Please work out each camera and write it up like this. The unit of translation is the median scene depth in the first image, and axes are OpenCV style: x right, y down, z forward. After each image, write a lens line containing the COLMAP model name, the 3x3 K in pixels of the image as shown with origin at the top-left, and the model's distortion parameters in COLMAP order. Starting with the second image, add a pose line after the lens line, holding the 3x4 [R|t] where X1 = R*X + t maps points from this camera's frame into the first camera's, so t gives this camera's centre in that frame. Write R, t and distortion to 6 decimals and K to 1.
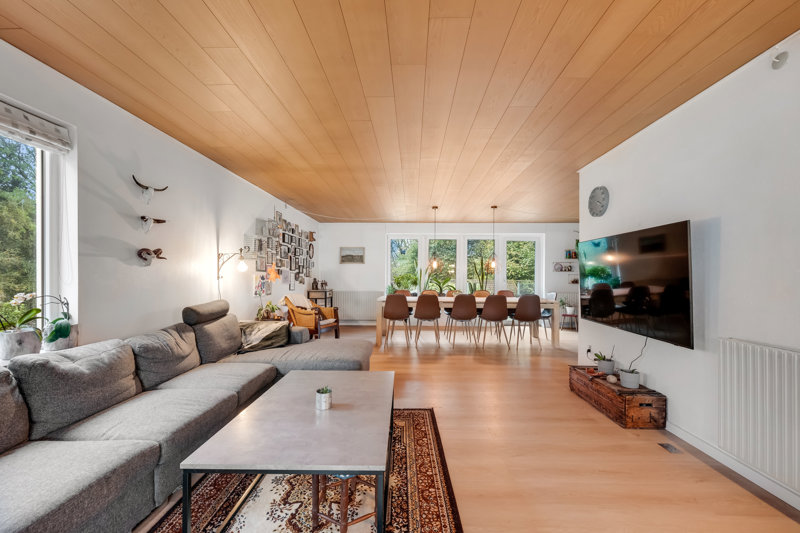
lens RADIAL K [[315.9, 0, 403.0], [0, 315.9, 276.1], [0, 0, 1]] dist [-0.007271, 0.001191]
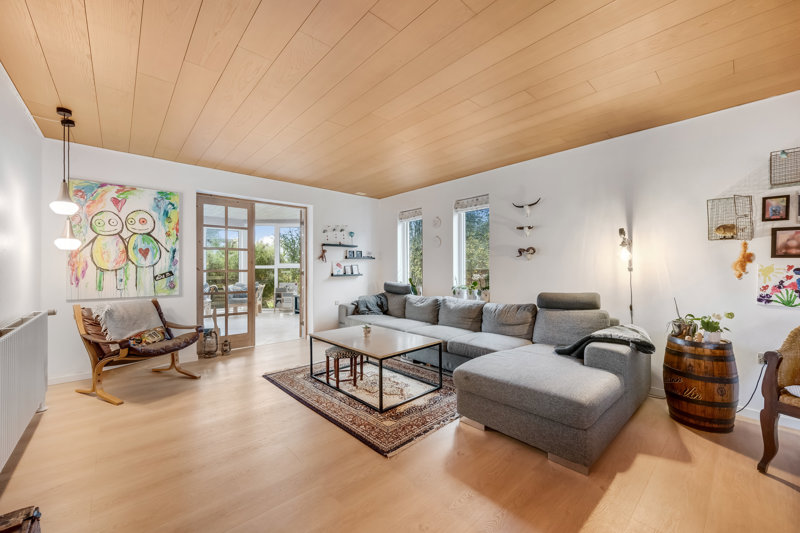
lens RADIAL K [[315.9, 0, 401.1], [0, 315.9, 263.9], [0, 0, 1]] dist [-0.007271, 0.001191]
pose [[-0.720904, -0.011659, -0.692937, 0.429431], [-0.002569, 0.999897, -0.014152, 0.005647], [0.693030, -0.008422, -0.720859, 1.180427]]
